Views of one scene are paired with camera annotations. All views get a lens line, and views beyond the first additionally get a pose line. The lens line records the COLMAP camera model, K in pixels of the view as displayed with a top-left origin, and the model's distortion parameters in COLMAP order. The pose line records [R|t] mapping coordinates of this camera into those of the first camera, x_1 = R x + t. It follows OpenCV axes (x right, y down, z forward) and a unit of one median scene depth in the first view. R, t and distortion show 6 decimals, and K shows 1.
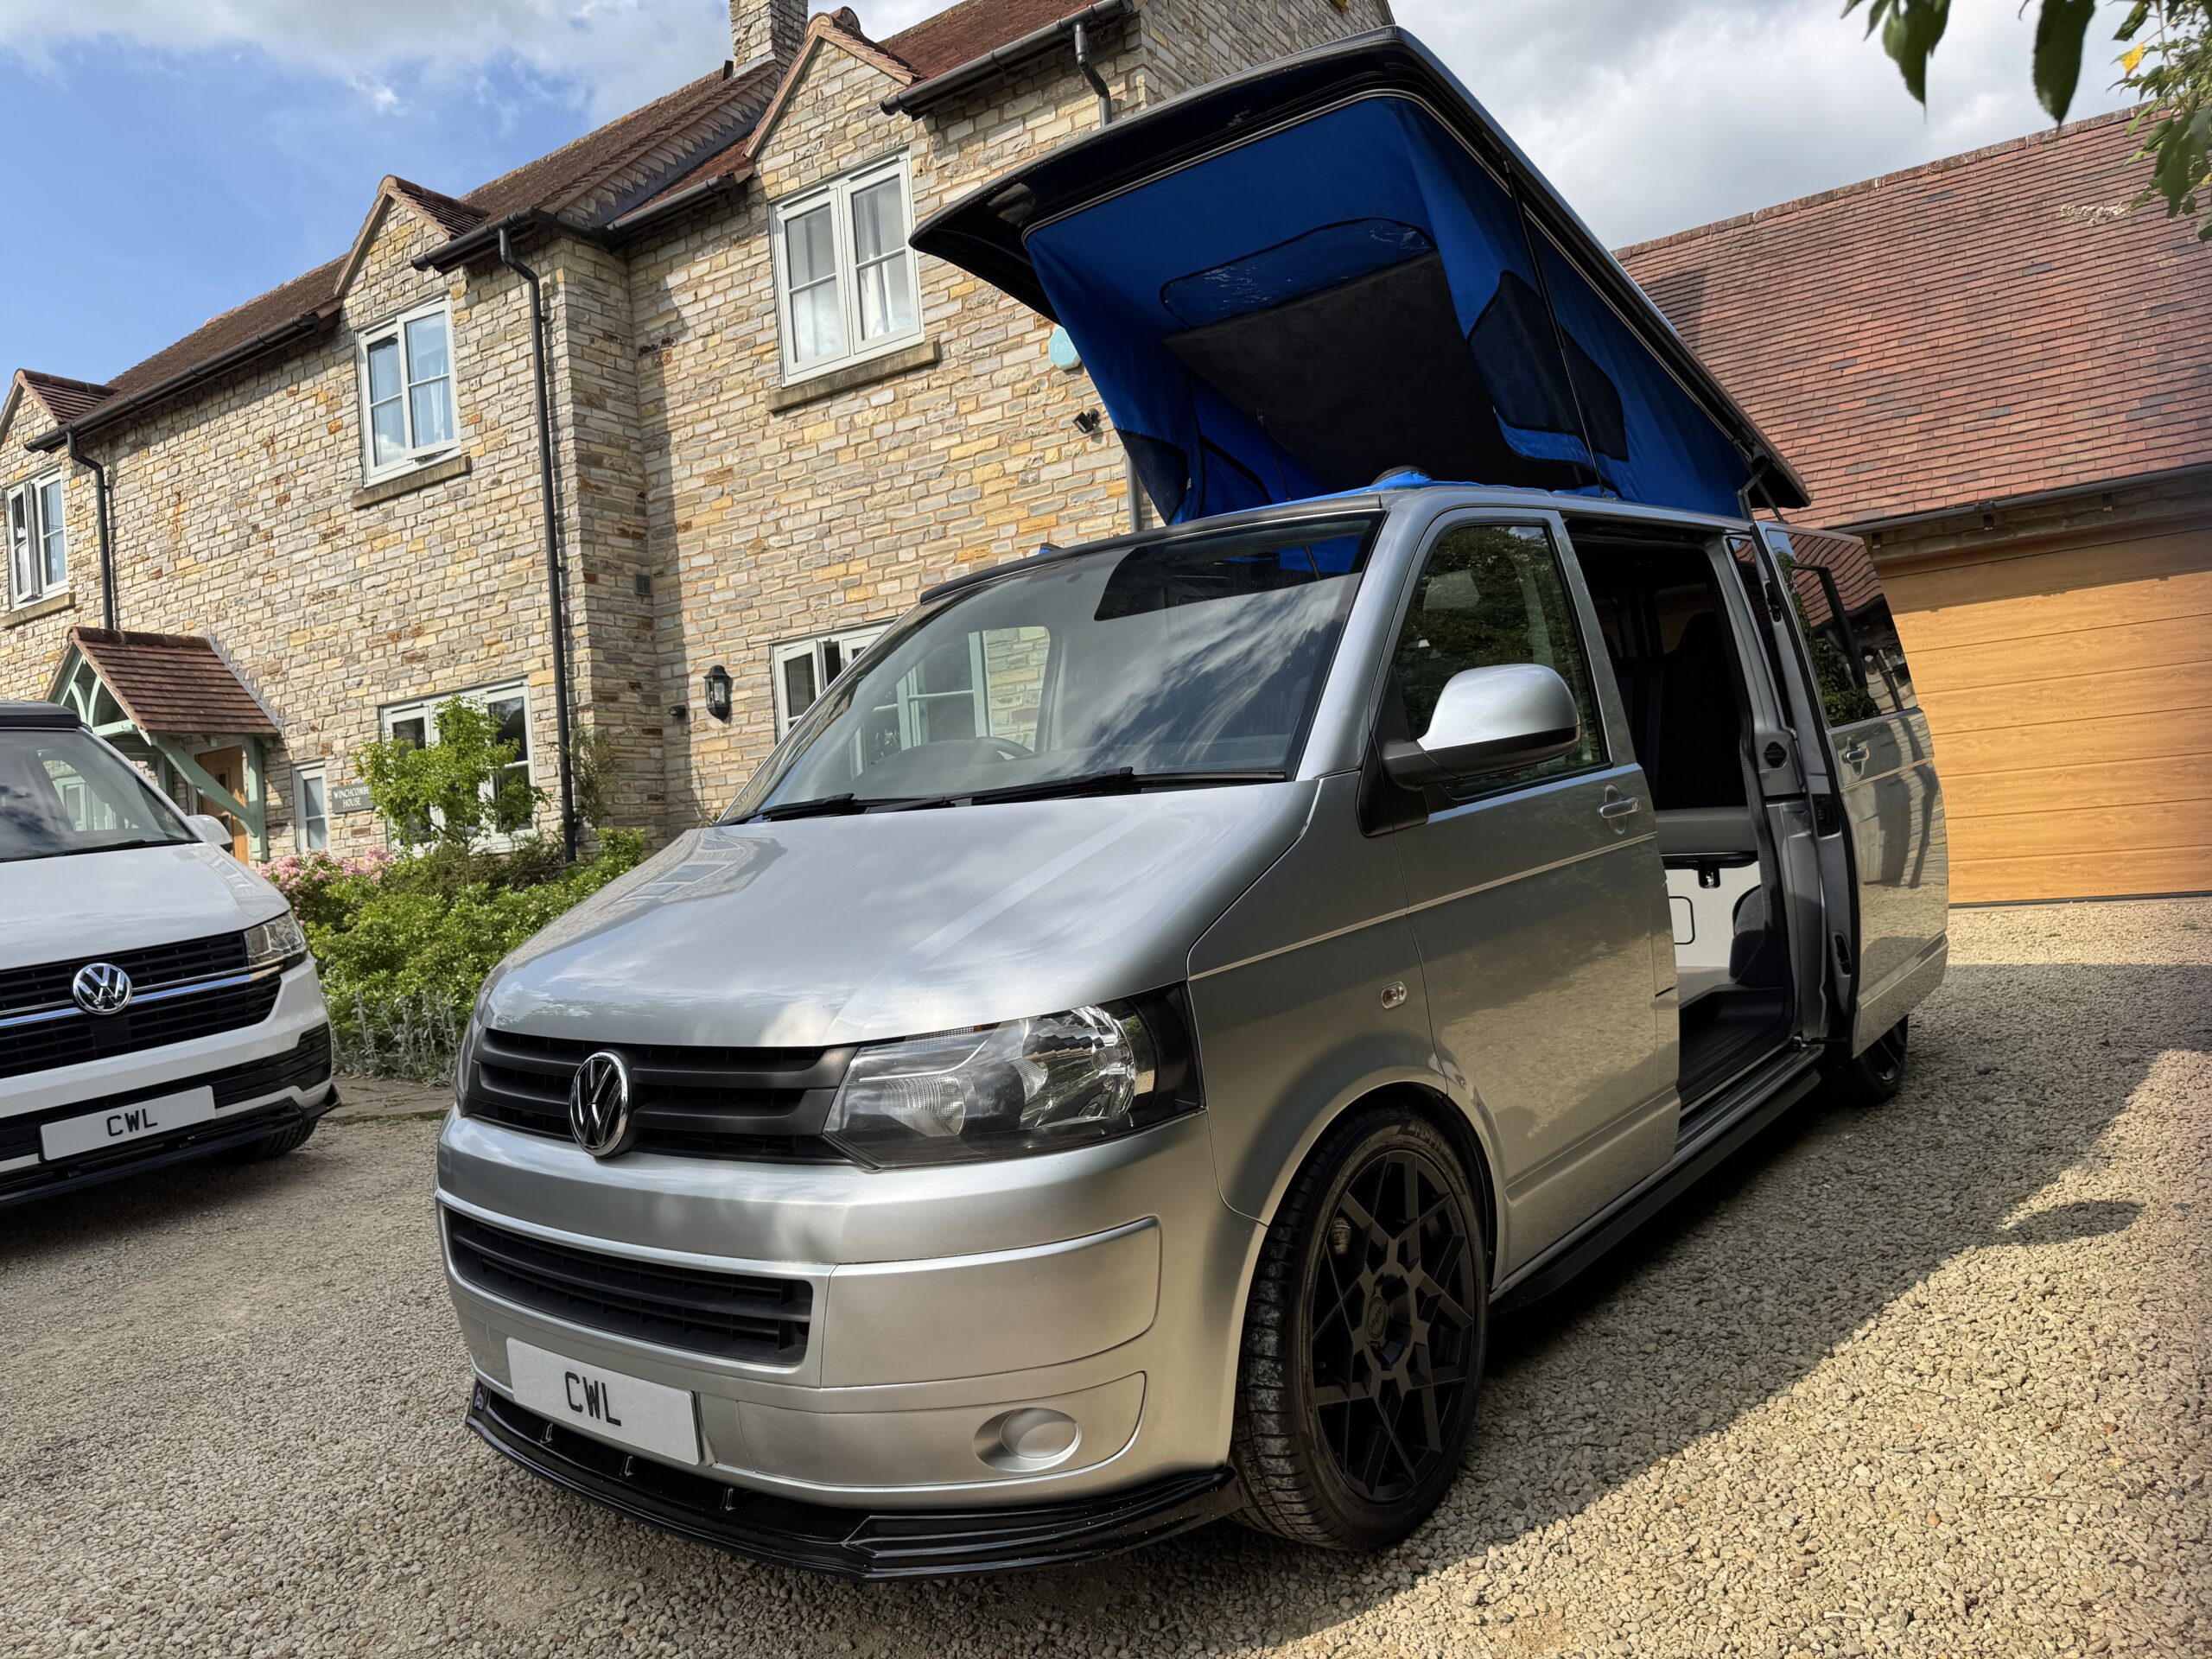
lens RADIAL K [[1572.7, 0, 1099.1], [0, 1572.7, 831.0], [0, 0, 1]] dist [0.009069, -0.019617]
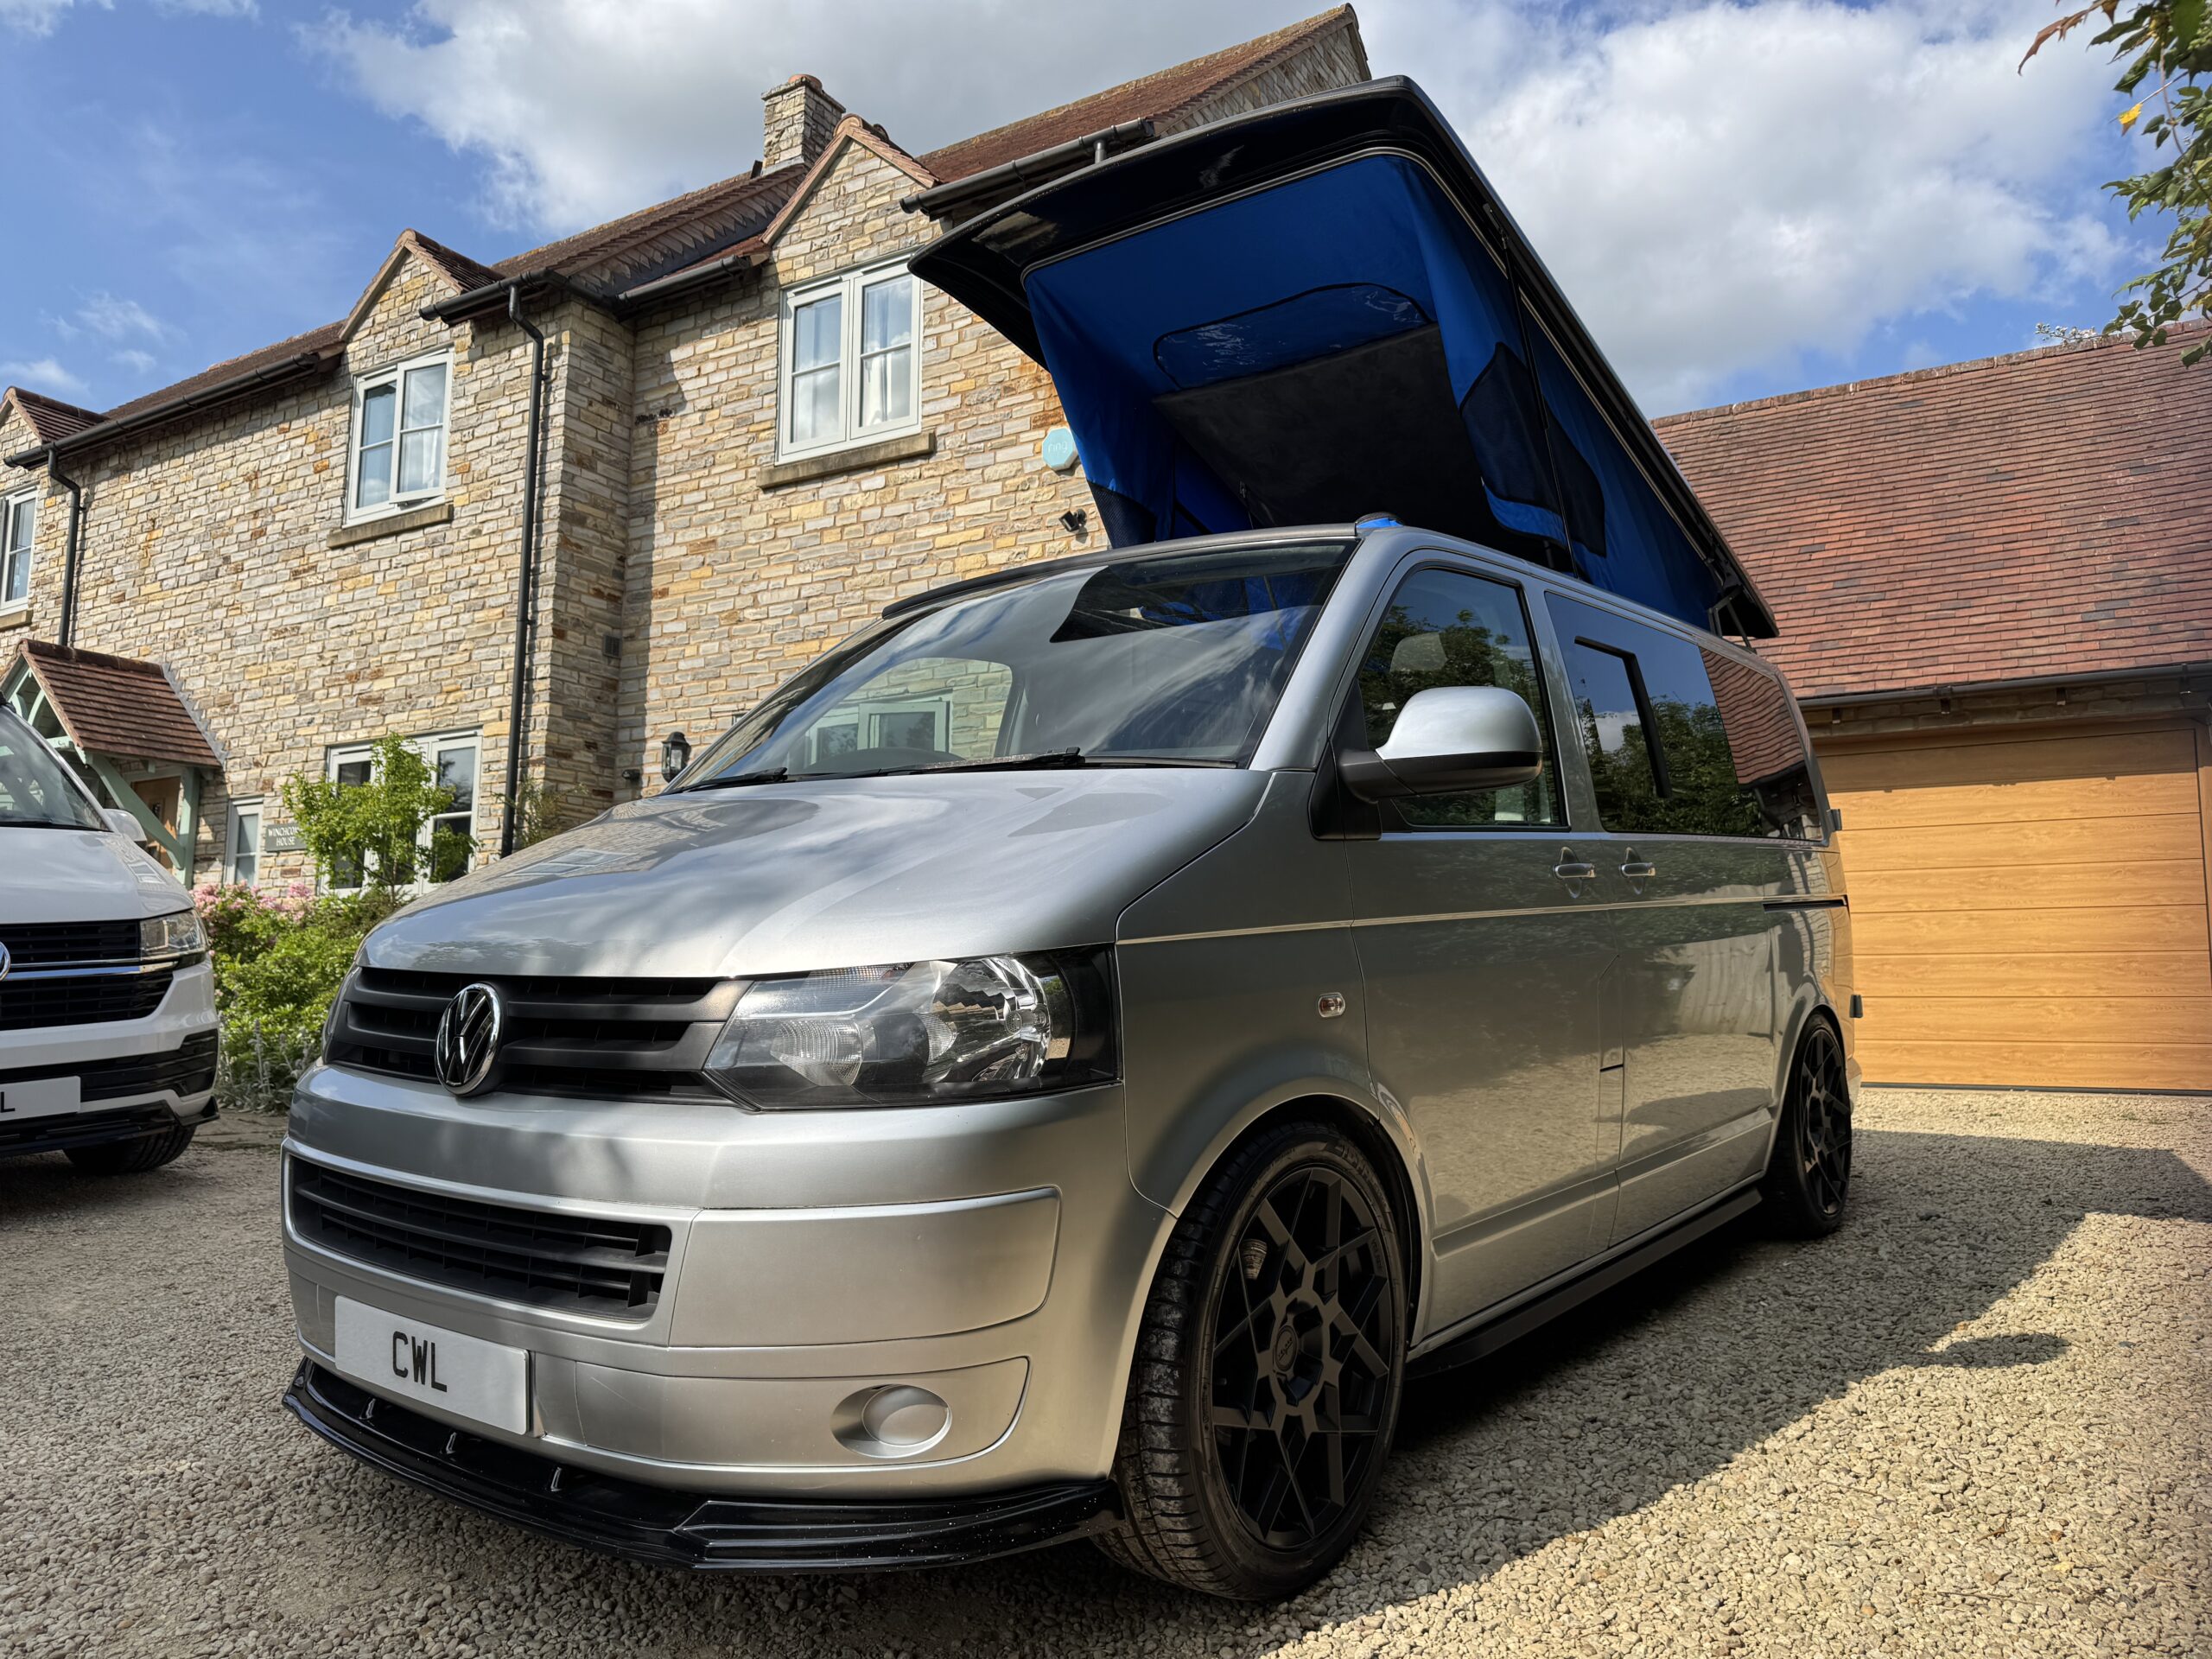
lens RADIAL K [[1572.4, 0, 1110.2], [0, 1572.4, 831.1], [0, 0, 1]] dist [0.007735, -0.017639]
pose [[0.995217, 0.093174, 0.029355, 0.005139], [-0.090012, 0.991393, -0.095072, 0.030083], [-0.037960, 0.091975, 0.995037, 0.015732]]
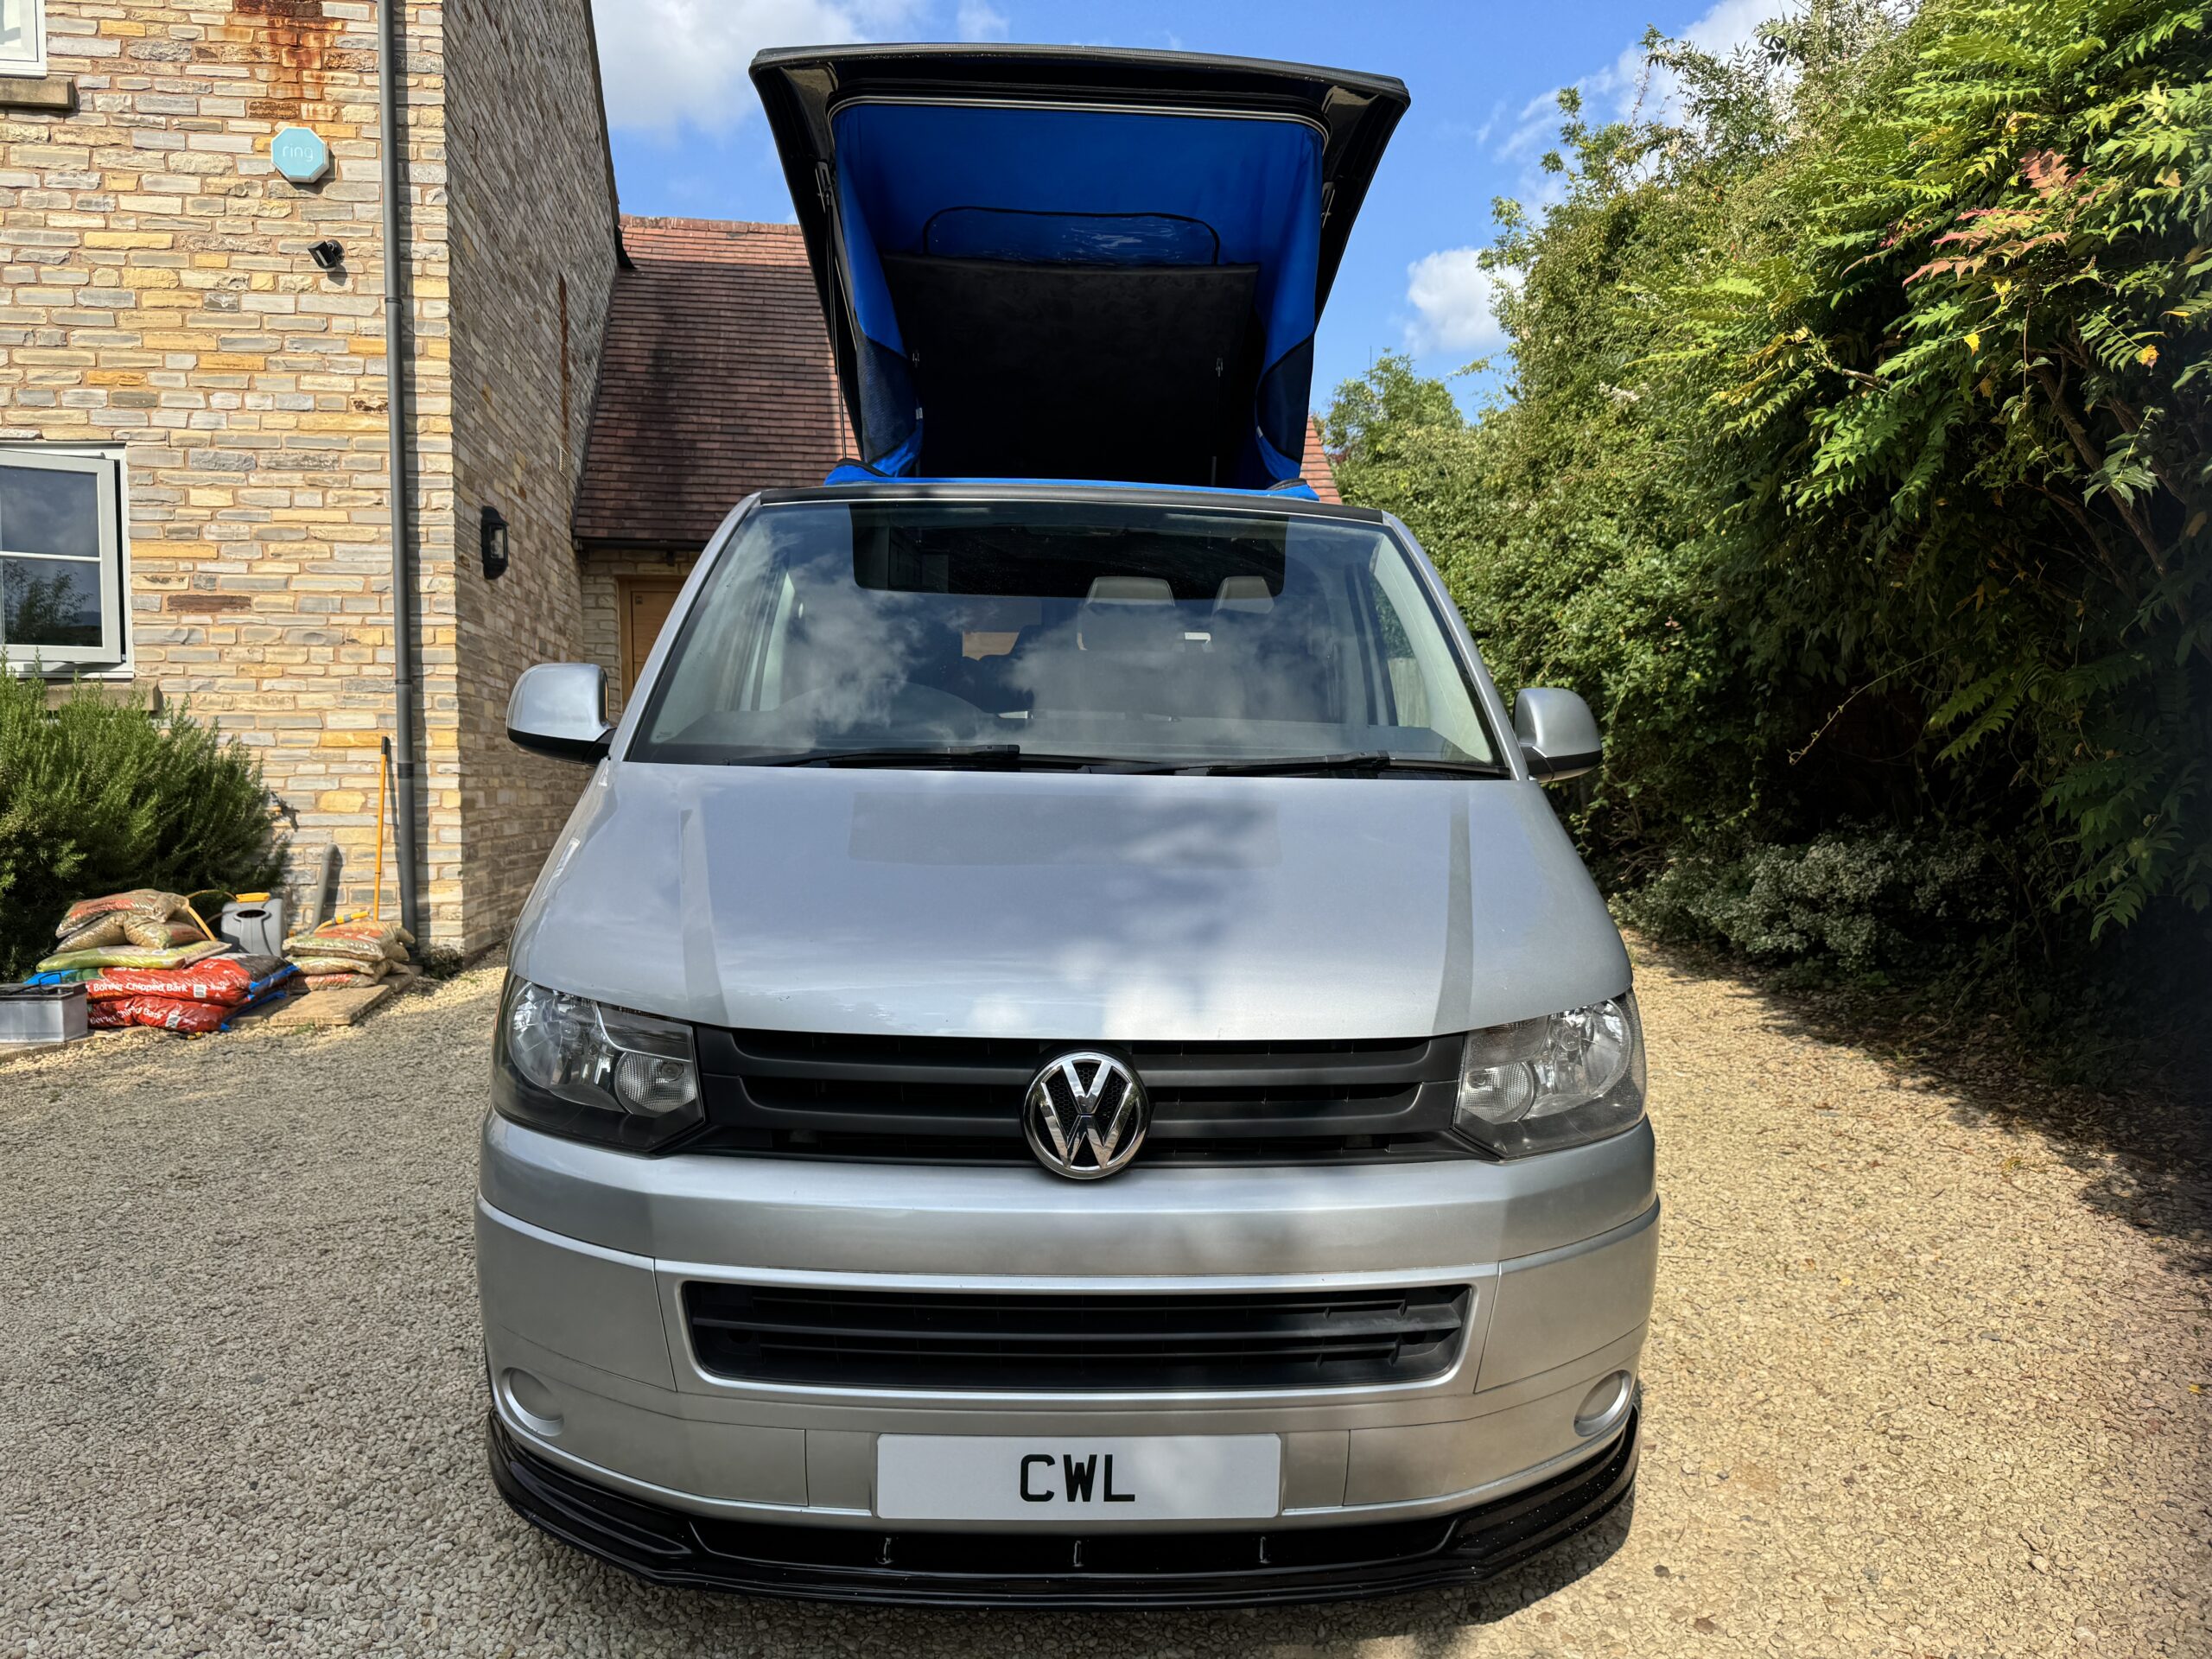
lens RADIAL K [[1579.4, 0, 1106.0], [0, 1579.4, 829.5], [0, 0, 1]] dist [-0.002115, -0.006296]
pose [[0.737646, 0.048117, 0.673471, -0.242346], [-0.067636, 0.997706, 0.002800, 0.006697], [-0.671791, -0.047616, 0.739209, 0.112723]]
